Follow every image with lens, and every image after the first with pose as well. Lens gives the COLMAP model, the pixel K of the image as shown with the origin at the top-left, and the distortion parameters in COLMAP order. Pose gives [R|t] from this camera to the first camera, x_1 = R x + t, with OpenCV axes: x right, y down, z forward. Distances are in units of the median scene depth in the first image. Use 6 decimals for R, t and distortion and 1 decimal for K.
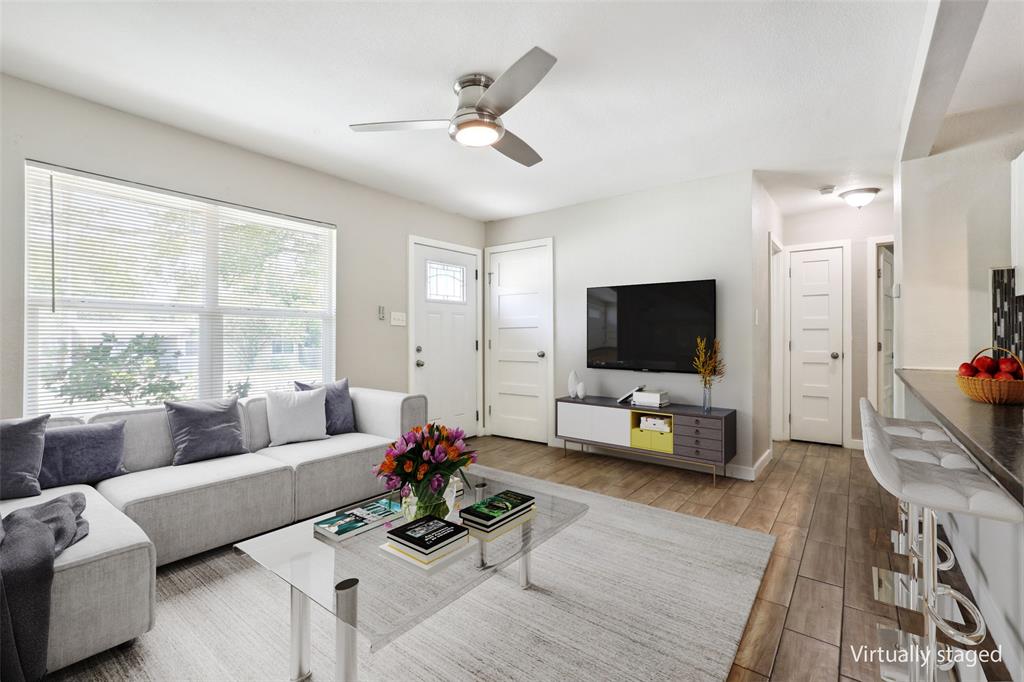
lens RADIAL K [[455.9, 0, 512.7], [0, 455.9, 339.9], [0, 0, 1]] dist [-0.000821, 0.000042]
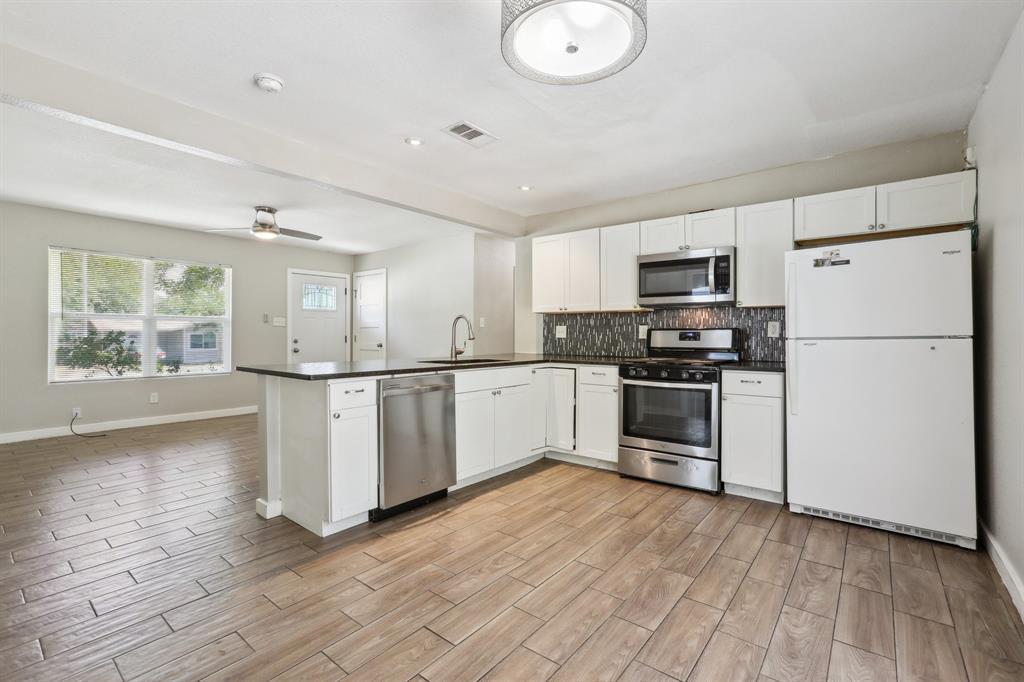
lens RADIAL K [[455.9, 0, 510.8], [0, 455.9, 339.9], [0, 0, 1]] dist [-0.000821, 0.000042]
pose [[0.999715, 0.006835, -0.022892, 0.539311], [-0.006654, 0.999946, 0.008004, -0.001477], [0.022945, -0.007850, 0.999706, -0.513678]]
